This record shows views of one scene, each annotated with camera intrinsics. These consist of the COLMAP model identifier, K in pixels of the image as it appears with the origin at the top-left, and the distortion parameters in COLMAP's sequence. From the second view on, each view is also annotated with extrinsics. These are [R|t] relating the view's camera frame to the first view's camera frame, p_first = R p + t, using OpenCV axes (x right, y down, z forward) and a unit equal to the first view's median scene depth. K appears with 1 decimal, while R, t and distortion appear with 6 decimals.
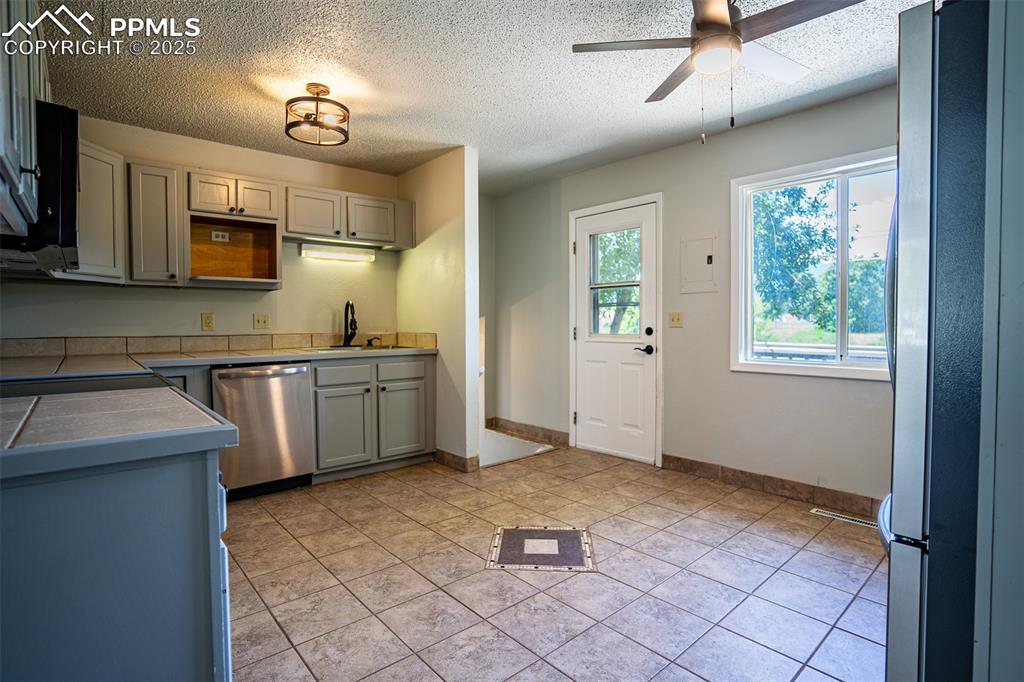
lens RADIAL K [[503.5, 0, 509.1], [0, 503.5, 340.8], [0, 0, 1]] dist [-0.064238, 0.013519]
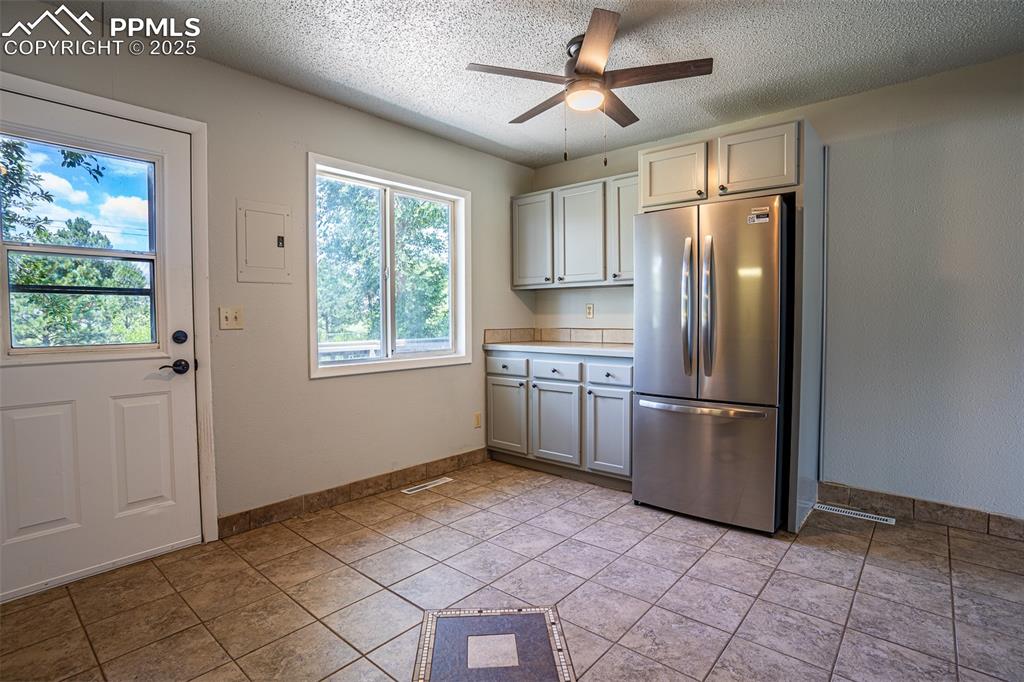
lens RADIAL K [[503.5, 0, 511.4], [0, 503.5, 338.8], [0, 0, 1]] dist [-0.064238, 0.013519]
pose [[-0.137145, -0.034879, 0.989937, -0.480771], [0.041597, 0.998295, 0.040937, -0.030870], [-0.989677, 0.046793, -0.135460, 0.856246]]
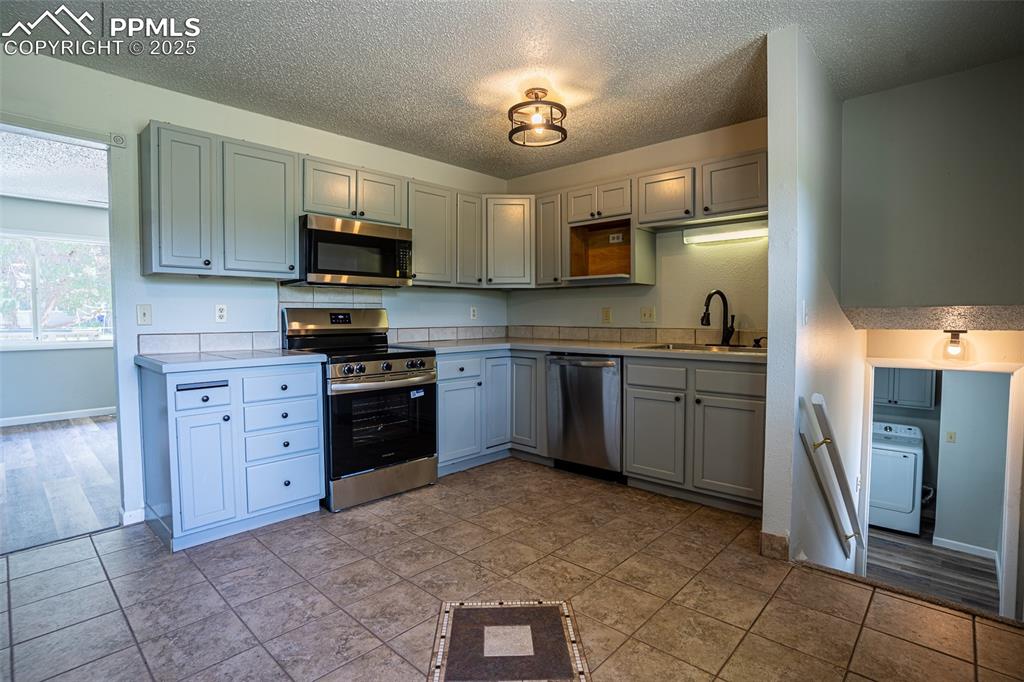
lens RADIAL K [[503.5, 0, 509.9], [0, 503.5, 340.7], [0, 0, 1]] dist [-0.064238, 0.013519]
pose [[0.100884, 0.049912, -0.993645, 0.597112], [-0.032114, 0.998384, 0.046889, -0.031481], [0.994380, 0.027179, 0.102324, 0.754306]]
